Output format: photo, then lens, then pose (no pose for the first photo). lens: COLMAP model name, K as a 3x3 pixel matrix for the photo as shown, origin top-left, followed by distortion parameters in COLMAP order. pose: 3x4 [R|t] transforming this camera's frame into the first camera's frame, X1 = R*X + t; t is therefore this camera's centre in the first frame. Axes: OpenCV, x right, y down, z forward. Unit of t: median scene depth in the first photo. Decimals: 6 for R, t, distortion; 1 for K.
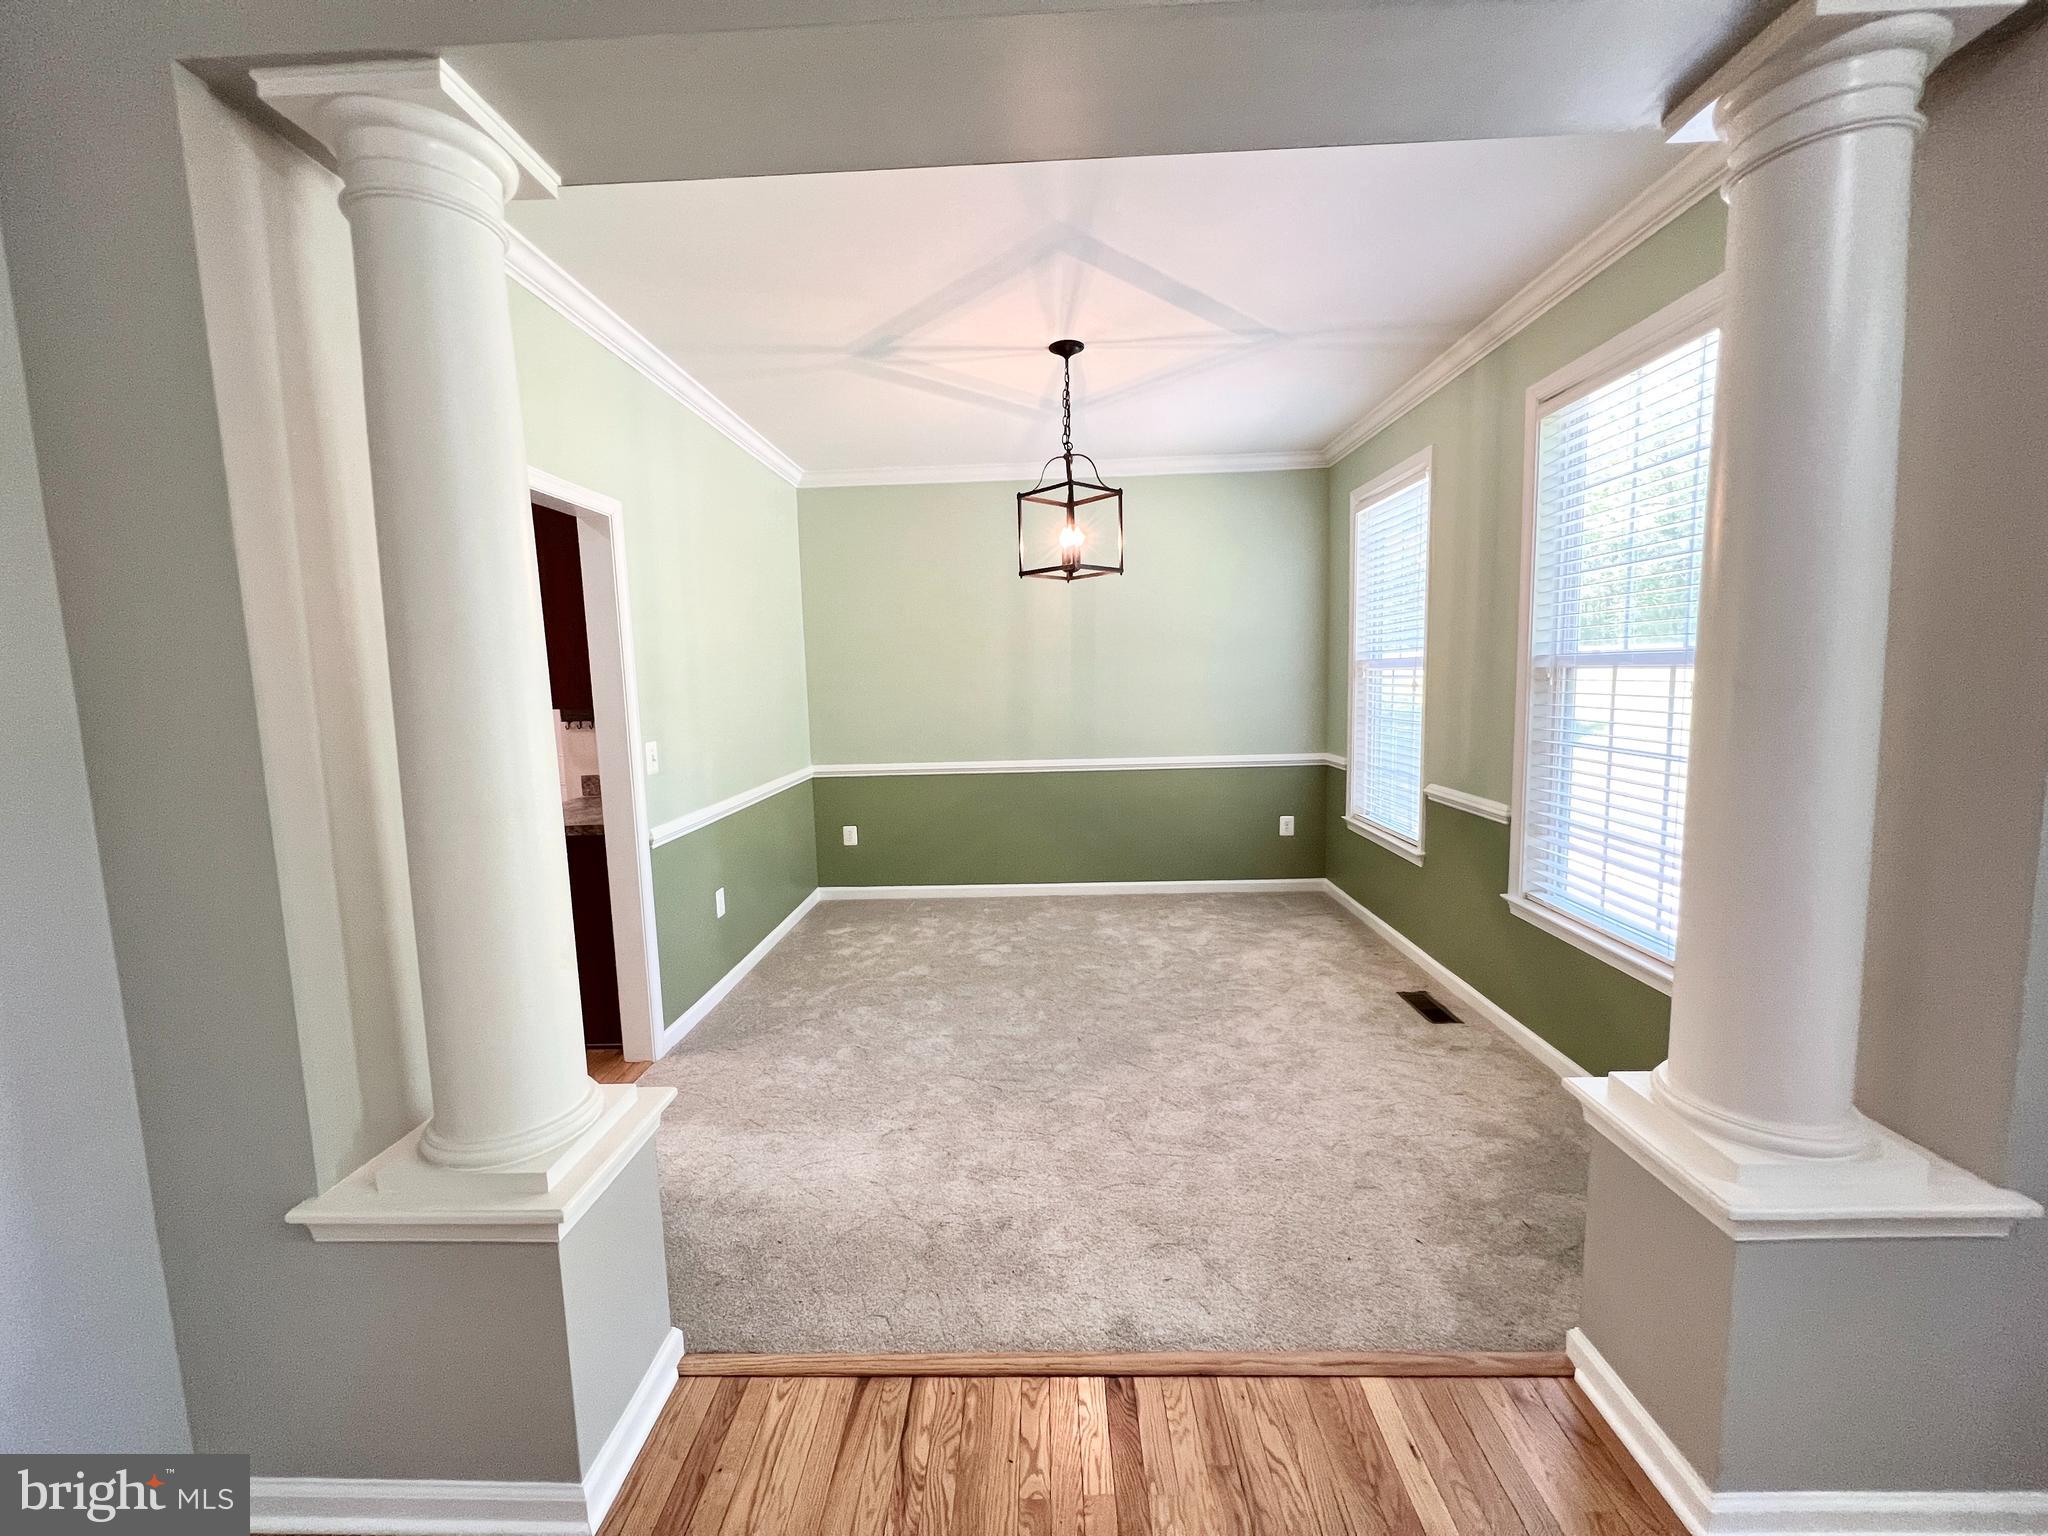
lens RADIAL K [[819.2, 0, 1024.4], [0, 819.2, 765.7], [0, 0, 1]] dist [-0.002256, 0.000919]
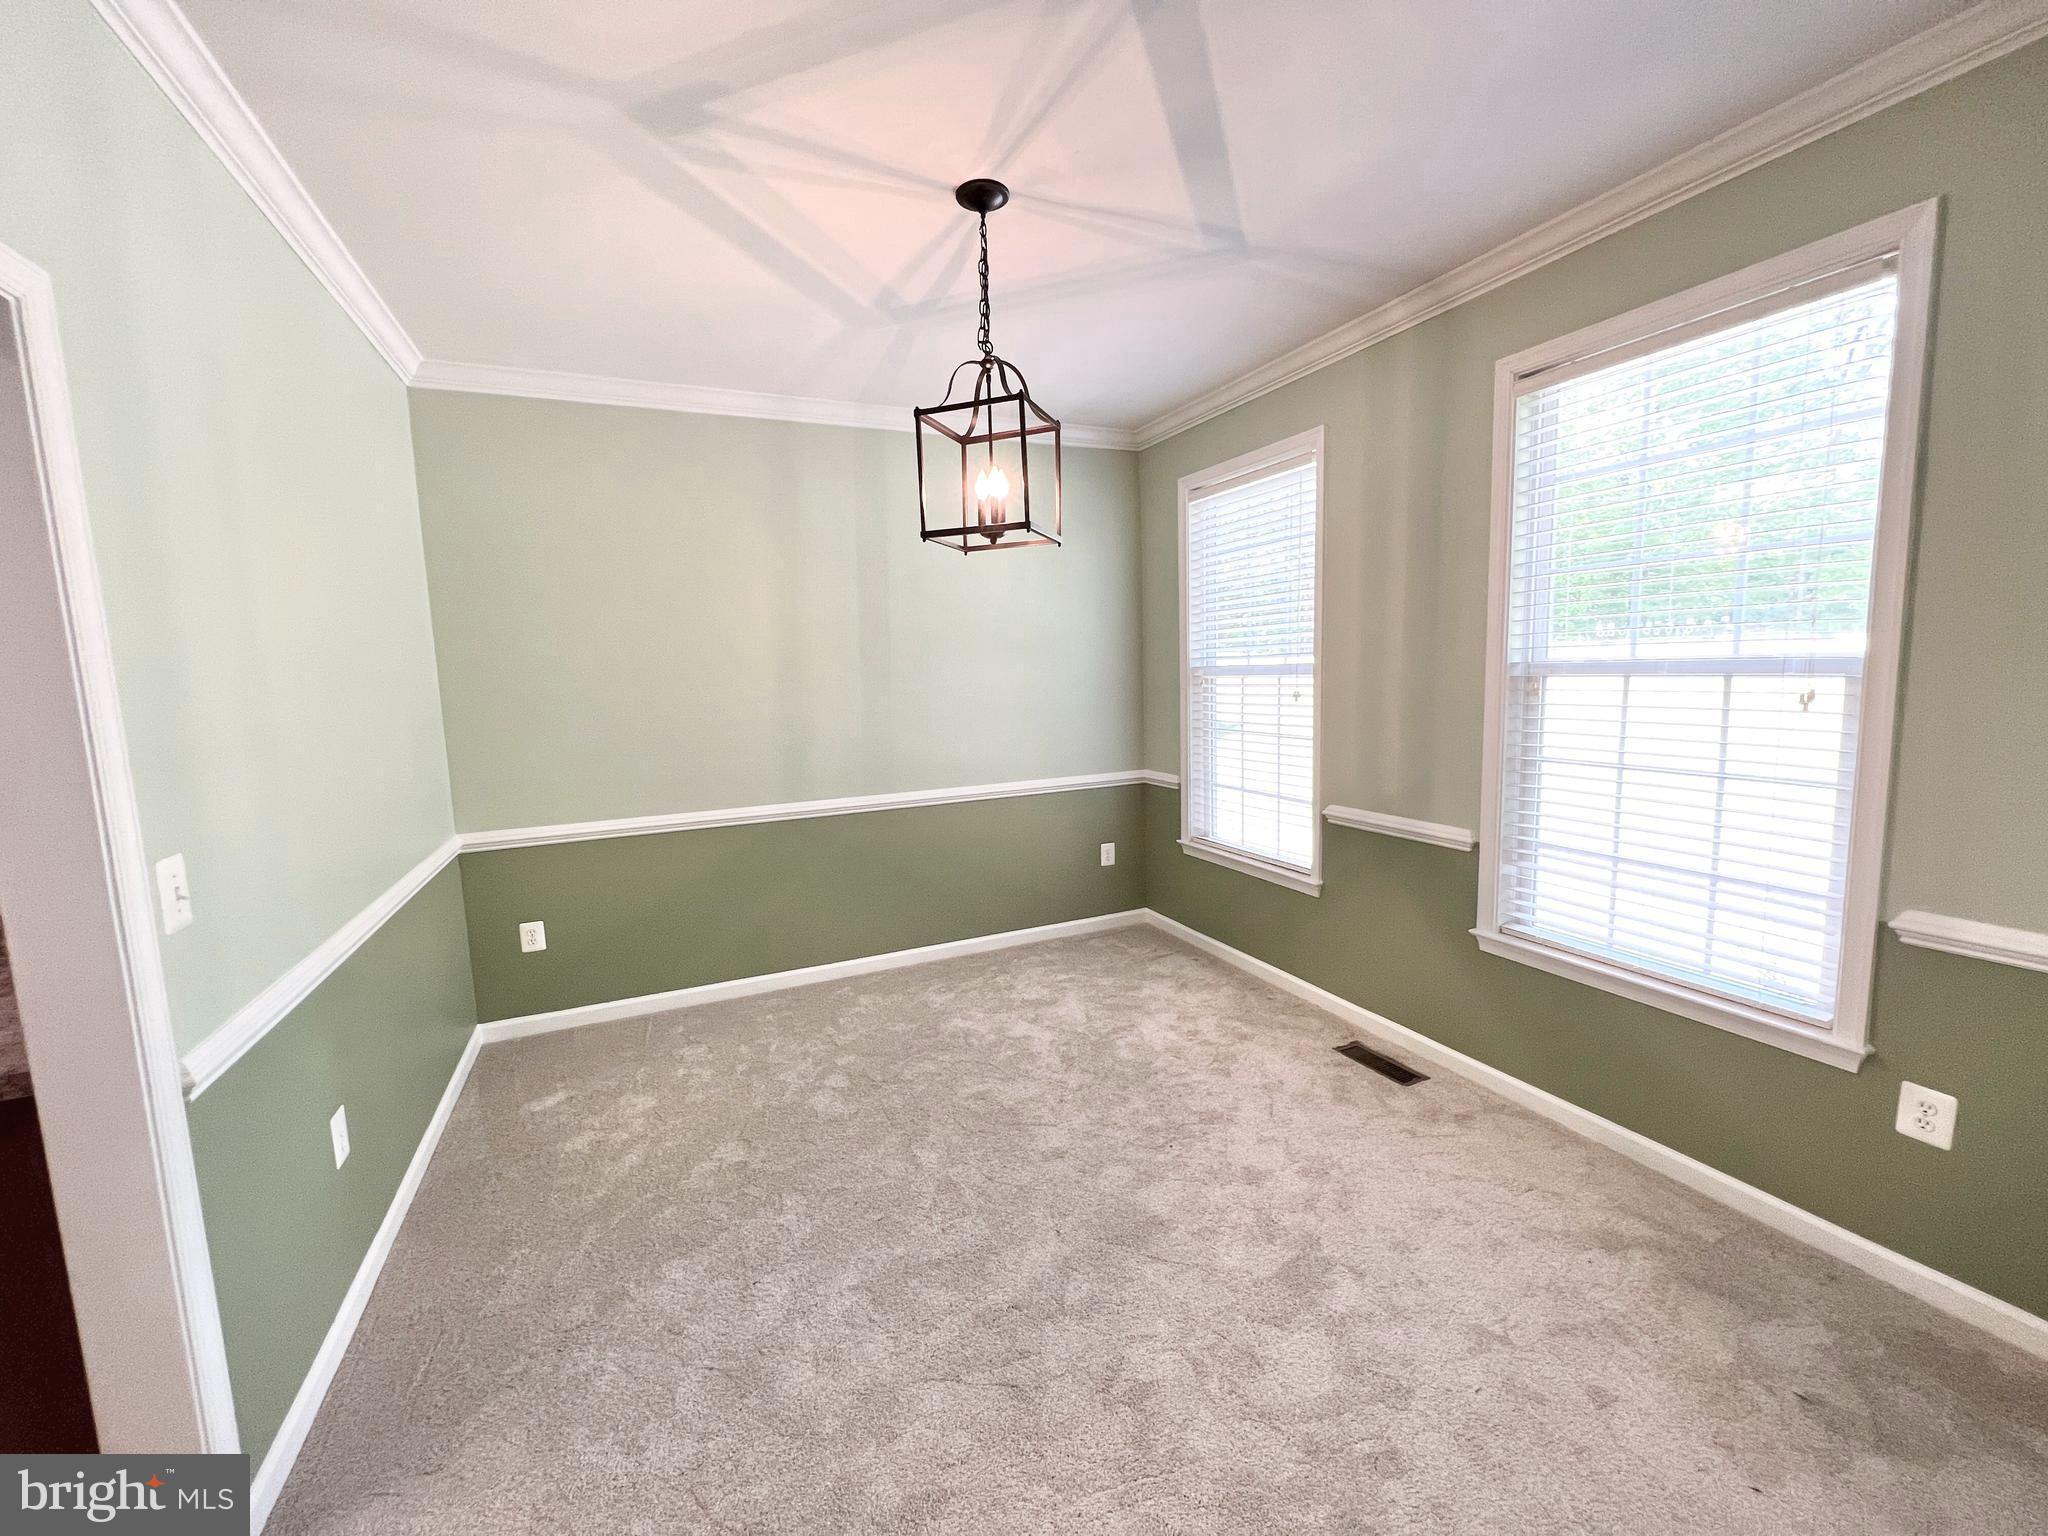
lens RADIAL K [[819.2, 0, 1025.0], [0, 819.2, 765.2], [0, 0, 1]] dist [-0.002256, 0.000919]
pose [[0.897011, -0.053244, 0.438789, -0.209926], [0.056331, 0.998394, 0.005992, -0.048774], [-0.438403, 0.019342, 0.898570, 0.362882]]
